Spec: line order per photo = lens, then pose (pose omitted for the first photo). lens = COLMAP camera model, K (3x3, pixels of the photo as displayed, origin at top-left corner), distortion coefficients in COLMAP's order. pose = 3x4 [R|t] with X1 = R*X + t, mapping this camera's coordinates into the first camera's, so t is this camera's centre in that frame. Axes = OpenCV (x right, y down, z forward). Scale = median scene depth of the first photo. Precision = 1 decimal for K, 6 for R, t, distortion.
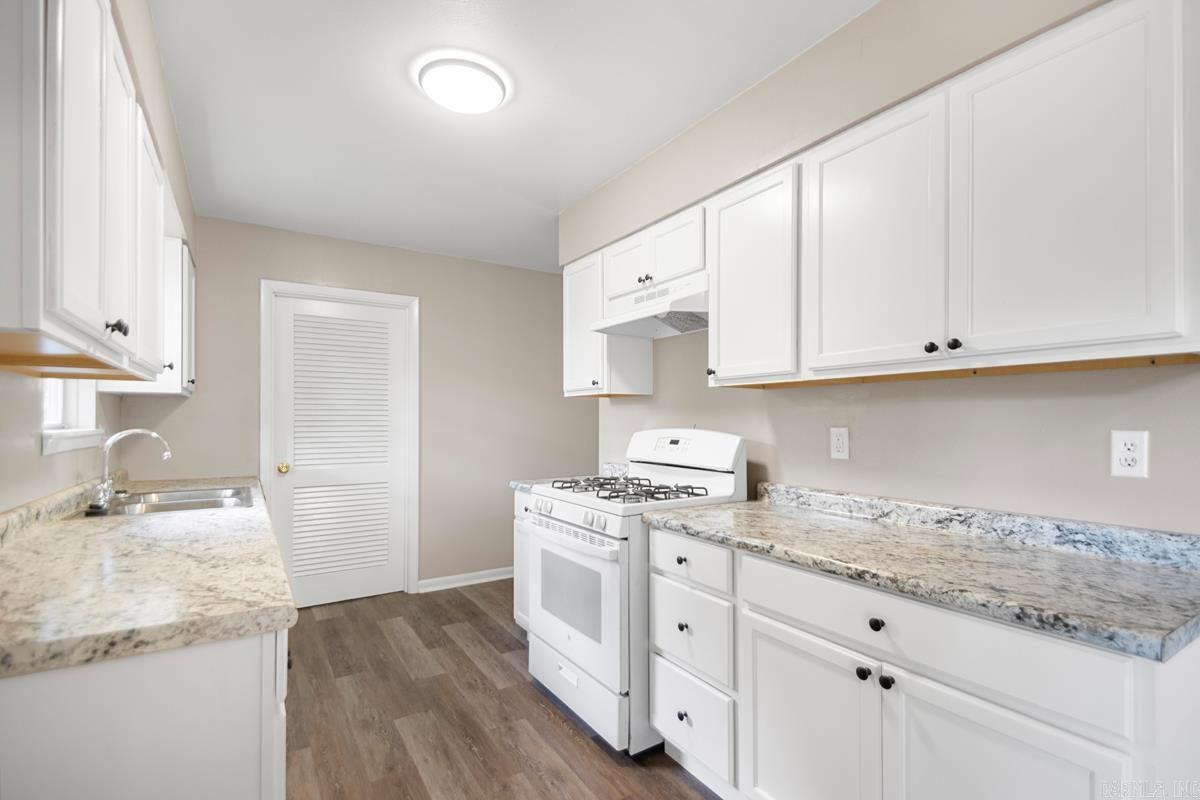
lens RADIAL K [[555.6, 0, 608.5], [0, 555.6, 417.0], [0, 0, 1]] dist [0.038641, -0.020065]
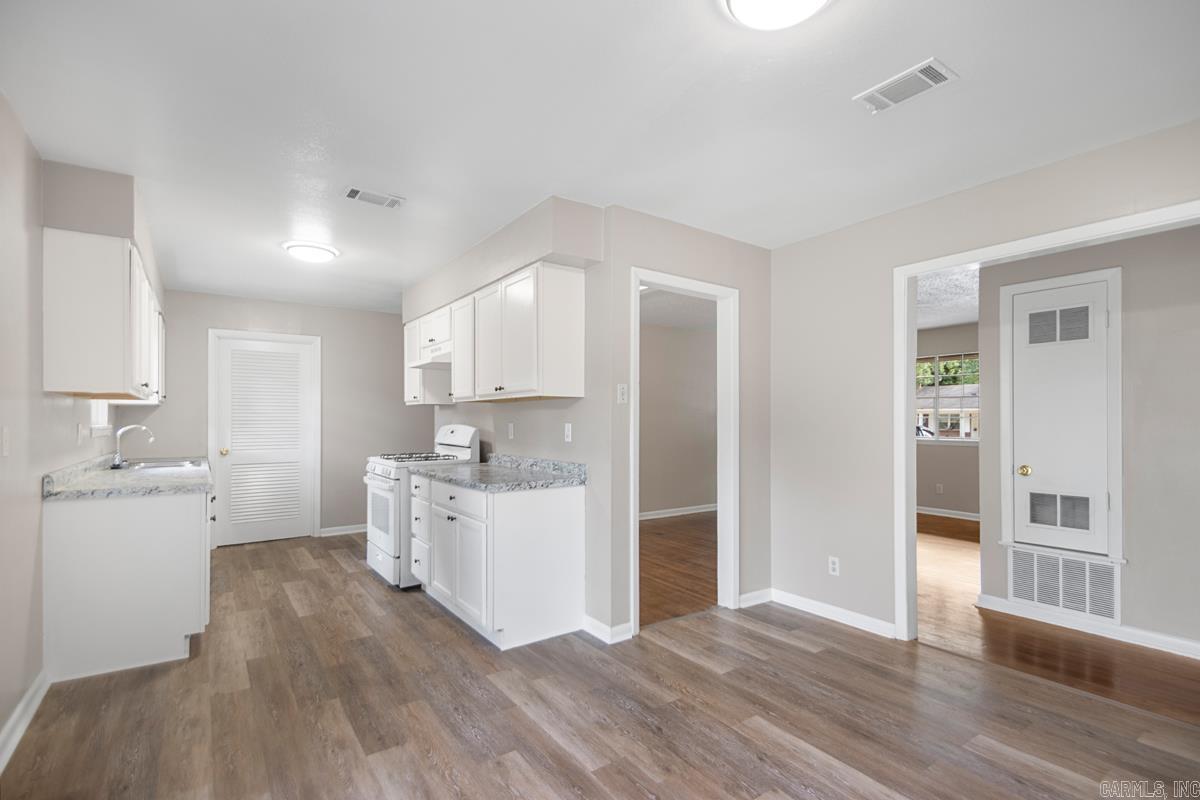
lens RADIAL K [[555.6, 0, 608.5], [0, 555.6, 417.0], [0, 0, 1]] dist [0.038641, -0.020065]
pose [[0.998655, -0.001526, 0.051825, 0.624858], [0.001515, 0.999999, 0.000250, -0.002646], [-0.051825, -0.000171, 0.998656, -0.944457]]
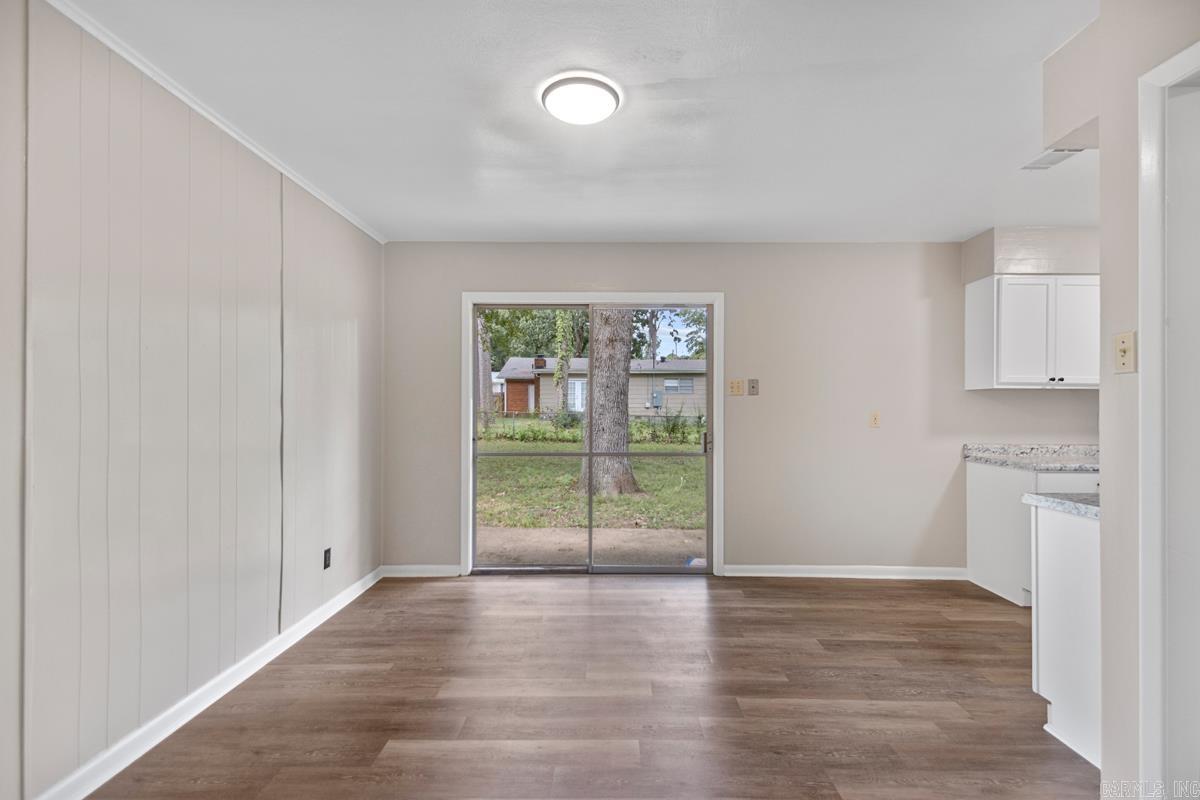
lens RADIAL K [[555.6, 0, 608.5], [0, 555.6, 417.0], [0, 0, 1]] dist [0.038641, -0.020065]
pose [[-0.546108, 0.004798, -0.837701, 1.677488], [0.002786, 0.999988, 0.003911, 0.020235], [0.837710, -0.000198, -0.546116, 0.341040]]
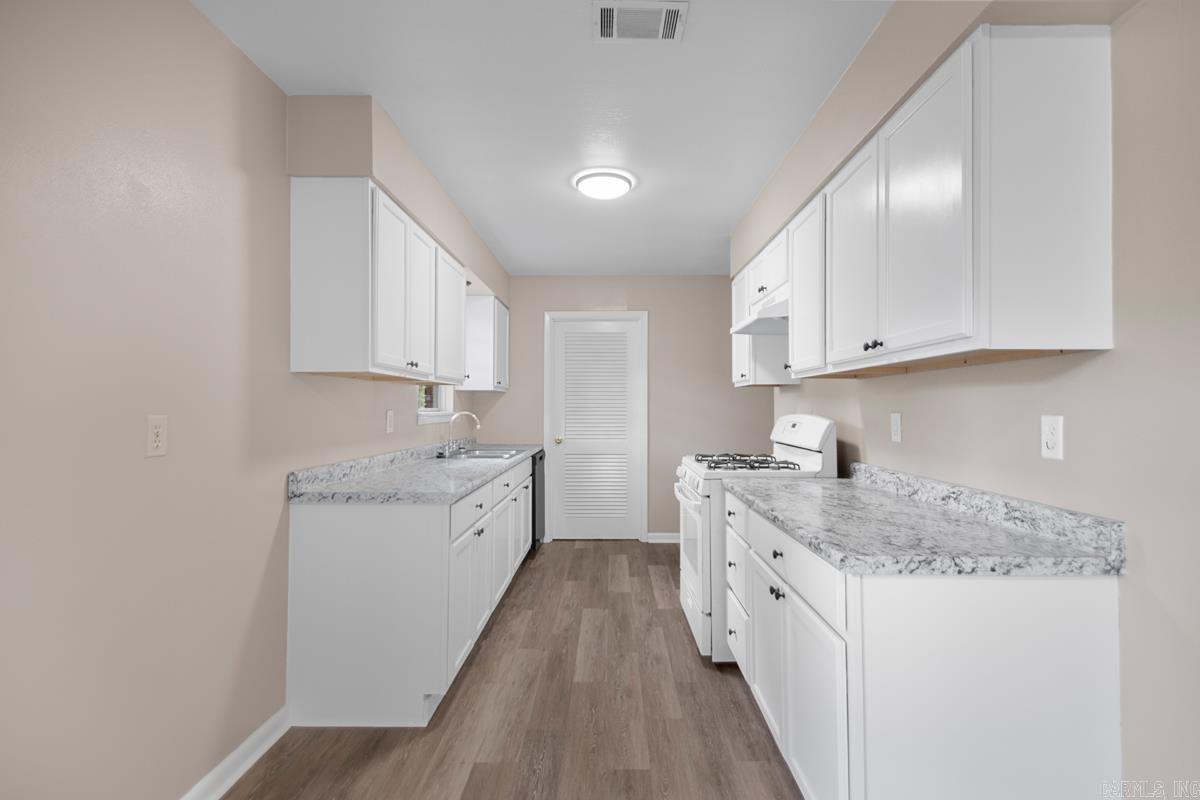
lens RADIAL K [[558.2, 0, 612.0], [0, 558.2, 398.1], [0, 0, 1]] dist [0.040006, -0.016327]
pose [[0.841423, -0.008764, -0.540306, 0.516215], [0.002436, 0.999920, -0.012426, 0.001920], [0.540371, 0.009140, 0.841377, -0.221401]]
